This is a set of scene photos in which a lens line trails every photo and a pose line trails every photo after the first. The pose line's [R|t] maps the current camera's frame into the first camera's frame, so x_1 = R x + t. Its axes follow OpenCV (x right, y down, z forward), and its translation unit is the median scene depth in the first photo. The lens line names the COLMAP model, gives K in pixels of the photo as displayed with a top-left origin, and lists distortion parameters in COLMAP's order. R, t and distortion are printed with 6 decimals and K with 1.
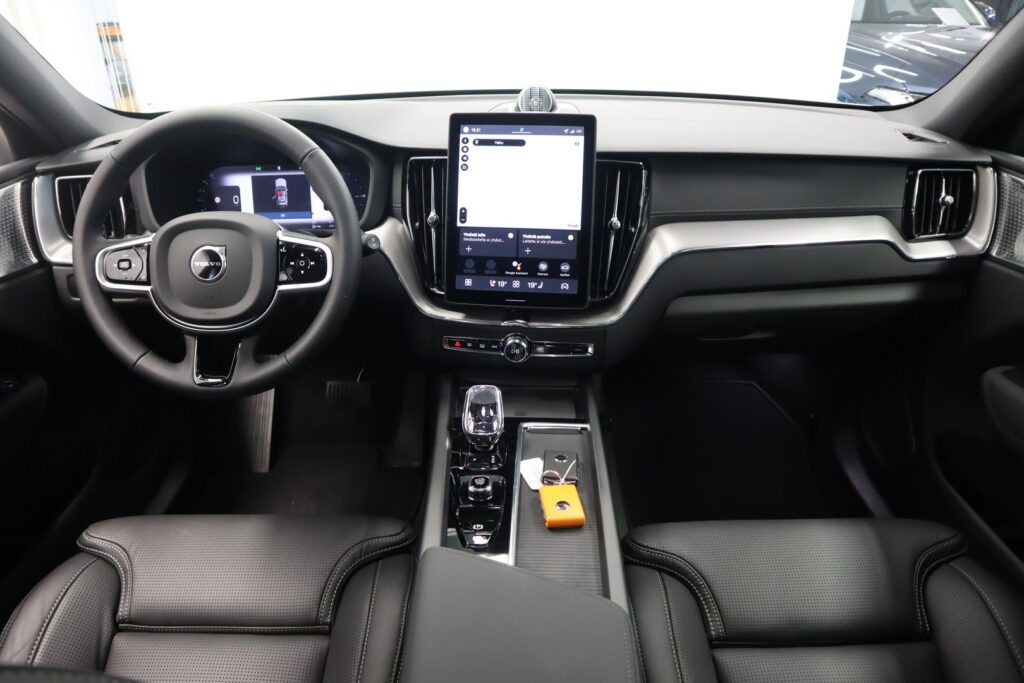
lens RADIAL K [[717.5, 0, 508.8], [0, 717.5, 341.8], [0, 0, 1]] dist [-0.089991, 0.003743]
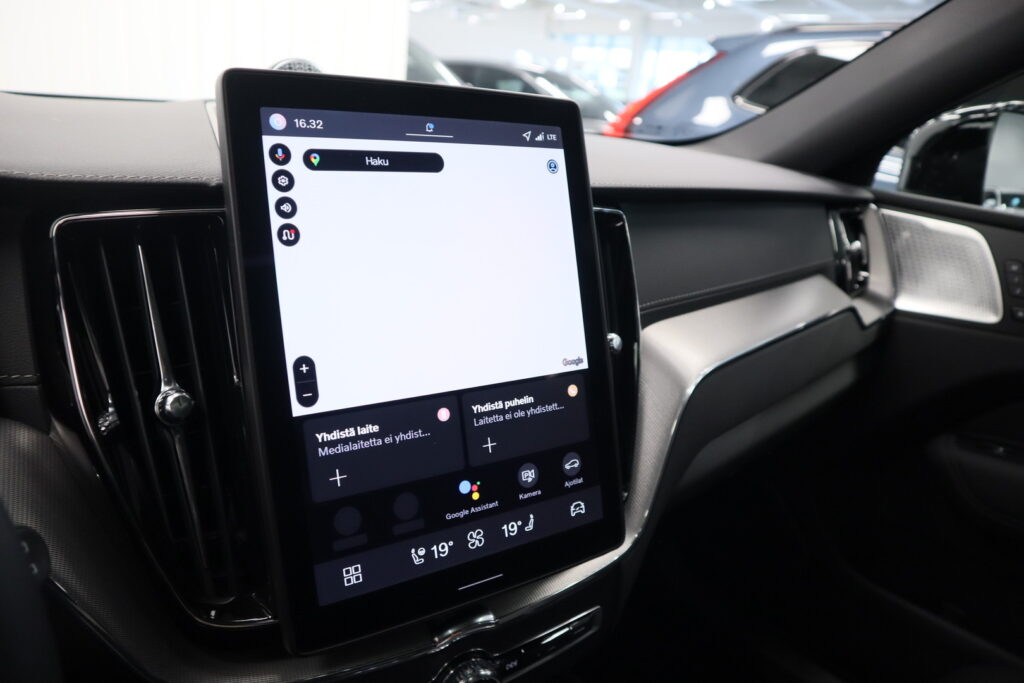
lens RADIAL K [[717.5, 0, 515.6], [0, 717.5, 340.9], [0, 0, 1]] dist [-0.089991, 0.003743]
pose [[0.750157, -0.137497, 0.646807, -0.200079], [0.200321, 0.979433, -0.024123, -0.169050], [-0.630187, 0.147666, 0.762272, 0.695880]]
